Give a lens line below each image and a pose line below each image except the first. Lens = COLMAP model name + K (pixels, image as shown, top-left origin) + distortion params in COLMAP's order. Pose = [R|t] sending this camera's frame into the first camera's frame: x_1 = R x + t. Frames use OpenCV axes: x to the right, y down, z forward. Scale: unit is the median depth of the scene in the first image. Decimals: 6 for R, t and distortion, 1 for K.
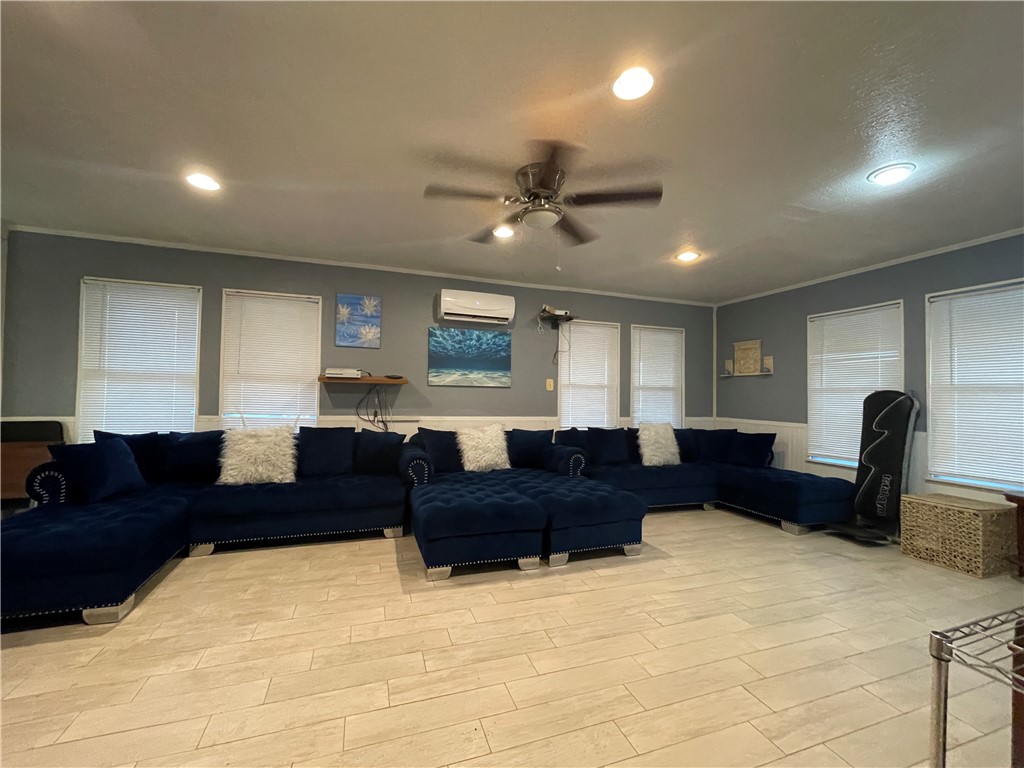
lens RADIAL K [[415.6, 0, 506.2], [0, 415.6, 387.8], [0, 0, 1]] dist [-0.006644, 0.001414]
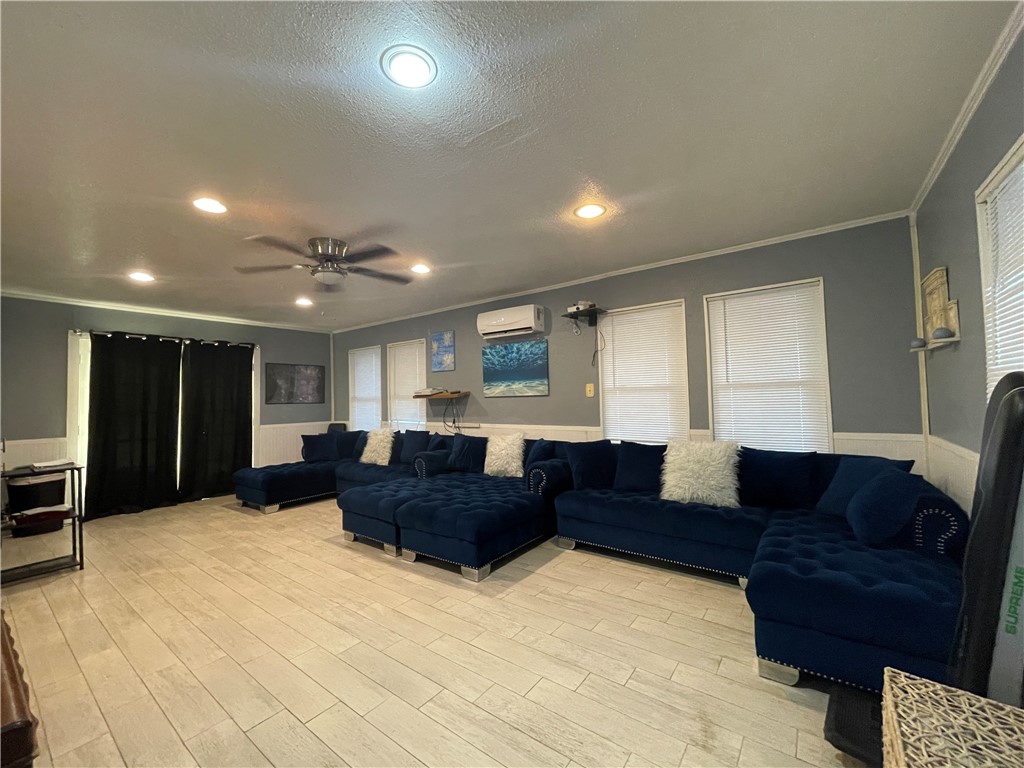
lens RADIAL K [[415.6, 0, 505.8], [0, 415.6, 383.6], [0, 0, 1]] dist [-0.006644, 0.001414]
pose [[0.560454, -0.062817, -0.825800, 0.808516], [0.048809, 0.997891, -0.042782, 0.008802], [0.826746, -0.016330, 0.562338, 0.394078]]
